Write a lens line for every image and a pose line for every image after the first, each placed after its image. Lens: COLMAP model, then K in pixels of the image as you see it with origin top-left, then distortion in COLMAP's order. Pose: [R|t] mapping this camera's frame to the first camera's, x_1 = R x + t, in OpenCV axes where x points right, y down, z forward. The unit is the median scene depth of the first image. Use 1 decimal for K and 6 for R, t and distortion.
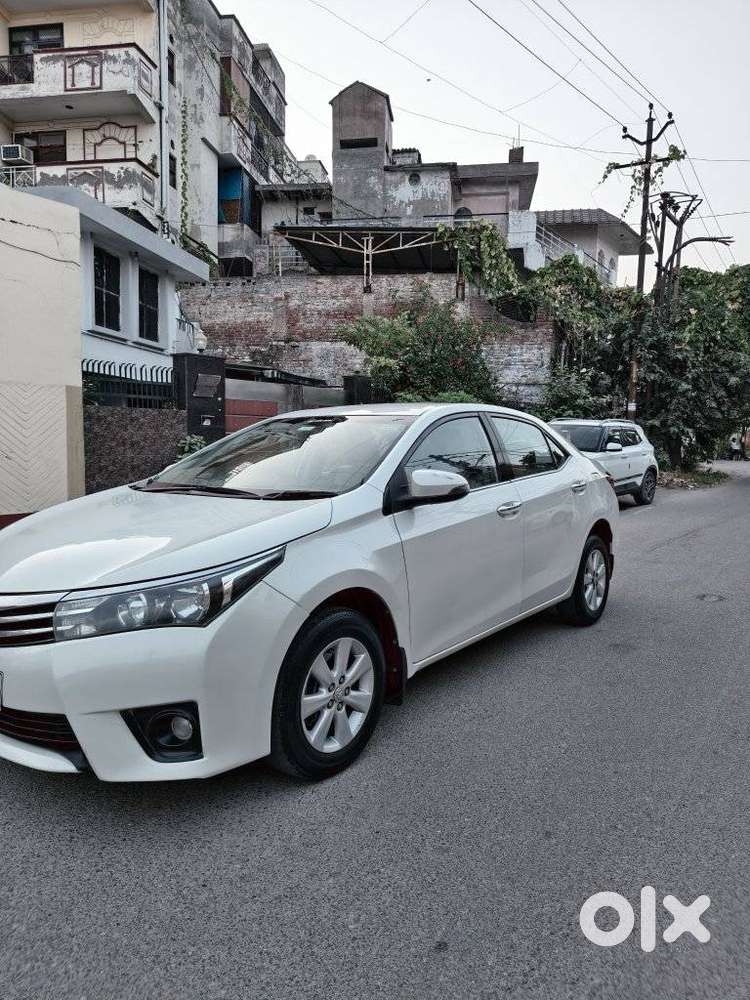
lens RADIAL K [[688.0, 0, 374.2], [0, 688.0, 503.1], [0, 0, 1]] dist [0.039519, -0.046941]
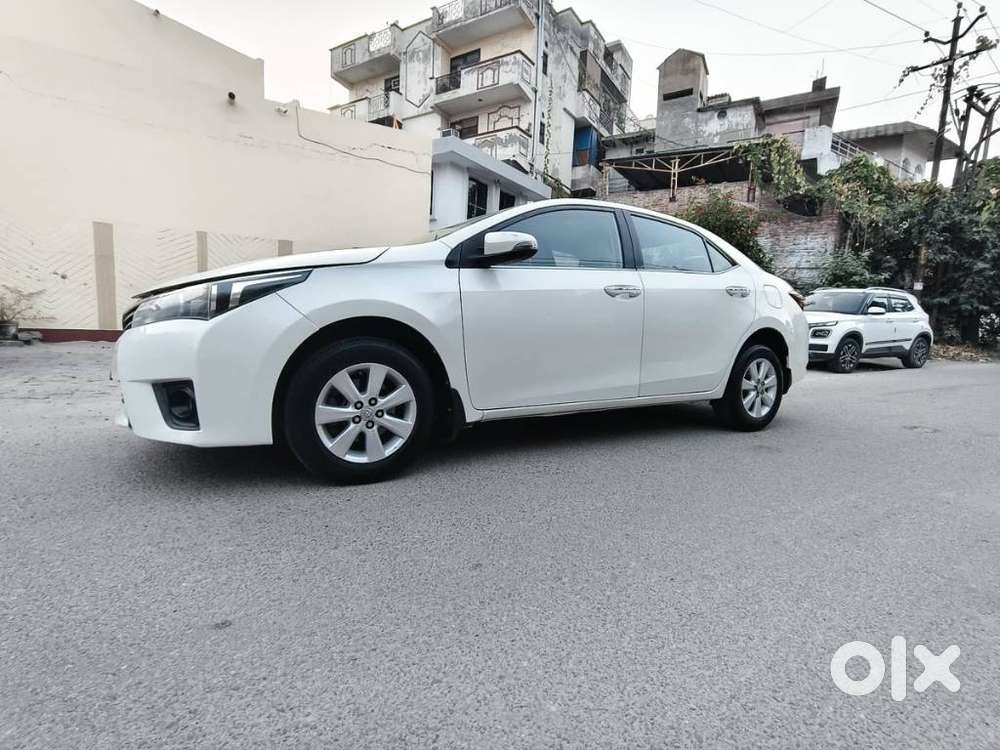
lens RADIAL K [[471.8, 0, 496.8], [0, 471.8, 366.6], [0, 0, 1]] dist [-0.013116, 0.007995]
pose [[0.916654, 0.061303, -0.394953, 0.058497], [-0.063798, 0.997939, 0.006825, 0.024572], [0.394558, 0.018941, 0.918676, 0.051153]]
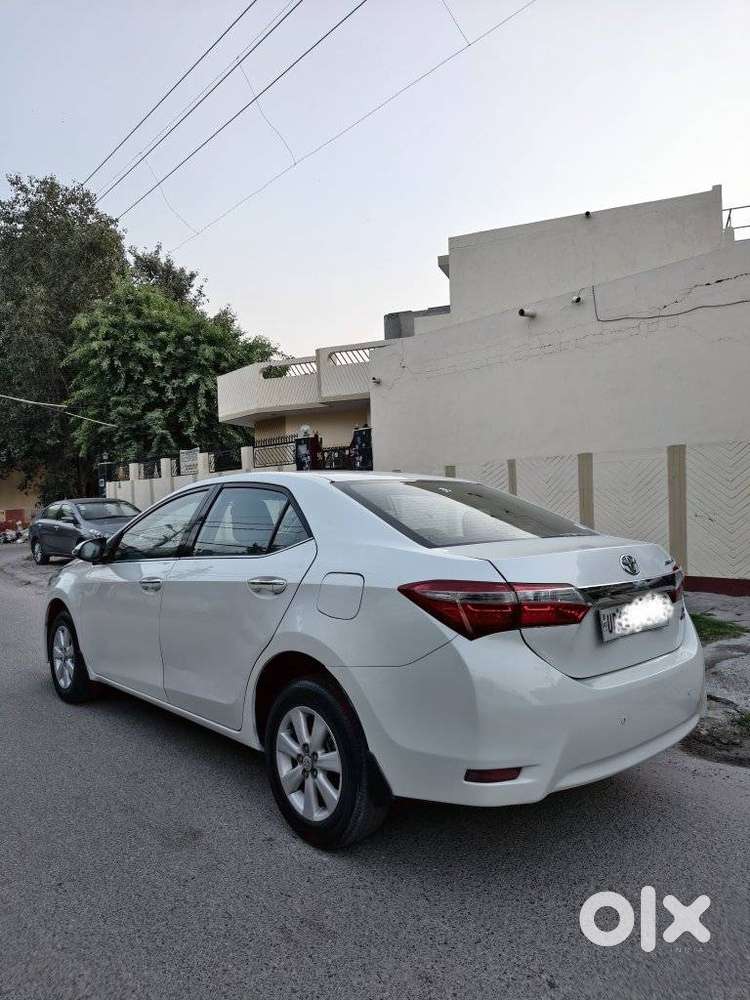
lens RADIAL K [[688.0, 0, 371.7], [0, 688.0, 505.3], [0, 0, 1]] dist [0.039519, -0.046941]
pose [[-0.190535, -0.000072, -0.981680, 0.212226], [-0.066267, 0.997720, 0.012789, -0.026476], [0.979441, 0.067489, -0.190106, 0.282634]]
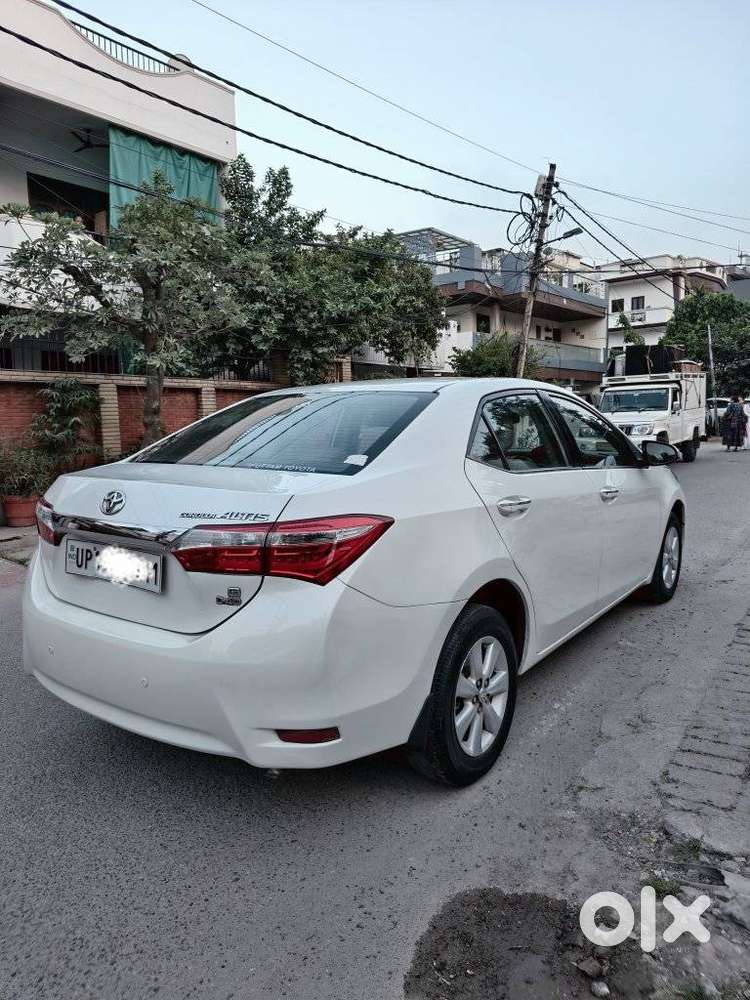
lens RADIAL K [[688.0, 0, 378.6], [0, 688.0, 495.4], [0, 0, 1]] dist [0.039519, -0.046941]
pose [[-0.999673, 0.018225, -0.017962, 0.029140], [0.014169, 0.978758, 0.204530, -0.040374], [0.021308, 0.204209, -0.978695, 0.418958]]
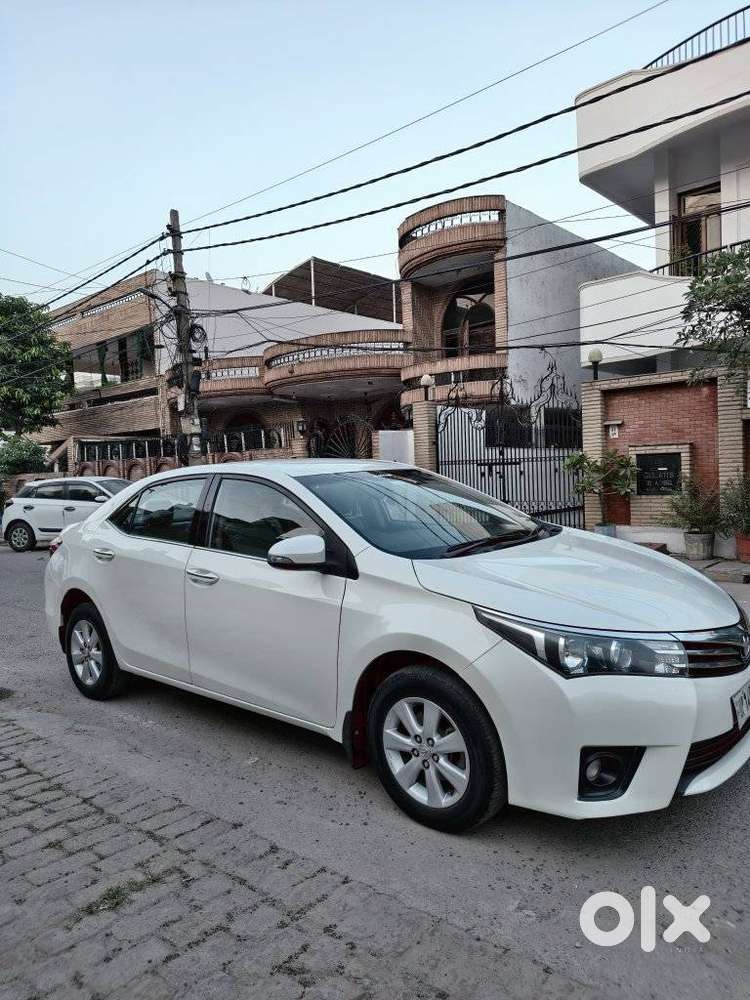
lens RADIAL K [[686.8, 0, 369.5], [0, 686.8, 504.4], [0, 0, 1]] dist [0.034187, -0.035296]
pose [[0.078316, -0.060620, 0.995084, -0.212812], [0.133846, 0.989752, 0.049761, -0.025286], [-0.987903, 0.129291, 0.085627, 0.180241]]
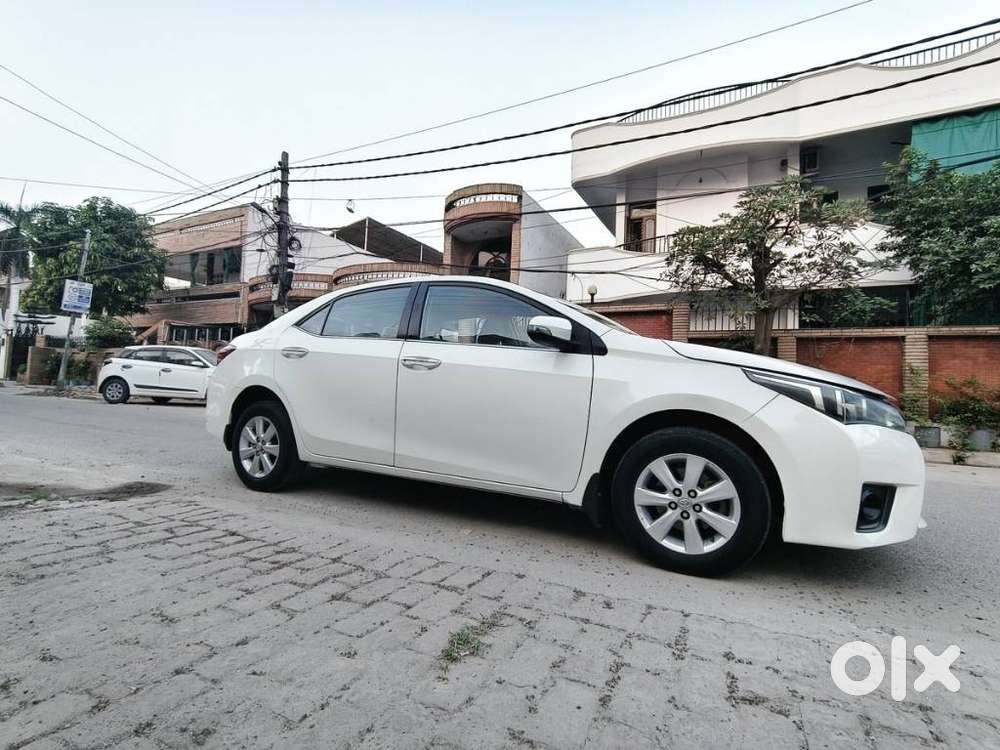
lens RADIAL K [[471.8, 0, 495.2], [0, 471.8, 367.4], [0, 0, 1]] dist [-0.013116, 0.007995]
pose [[-0.168597, 0.023530, 0.985404, -0.173048], [0.054778, 0.998394, -0.014468, 0.001488], [-0.984162, 0.051539, -0.169615, 0.244670]]
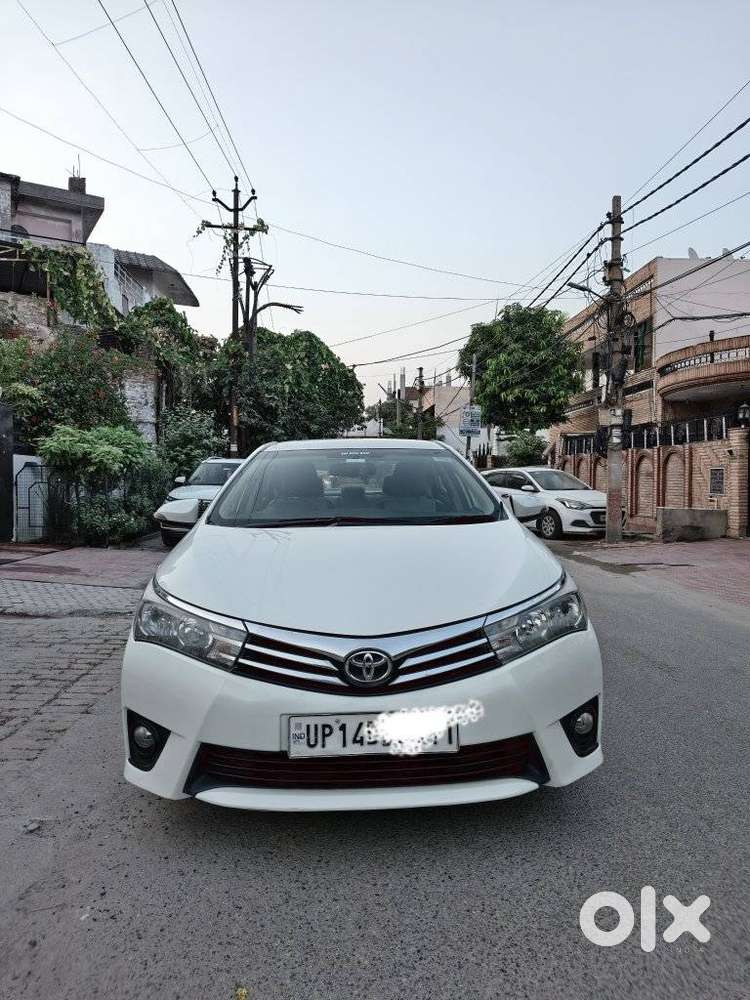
lens RADIAL K [[686.8, 0, 380.8], [0, 686.8, 501.7], [0, 0, 1]] dist [0.034187, -0.035296]
pose [[0.767169, -0.029132, 0.640783, -0.135005], [0.068019, 0.997030, -0.036106, -0.001247], [-0.637829, 0.071285, 0.766872, 0.037215]]
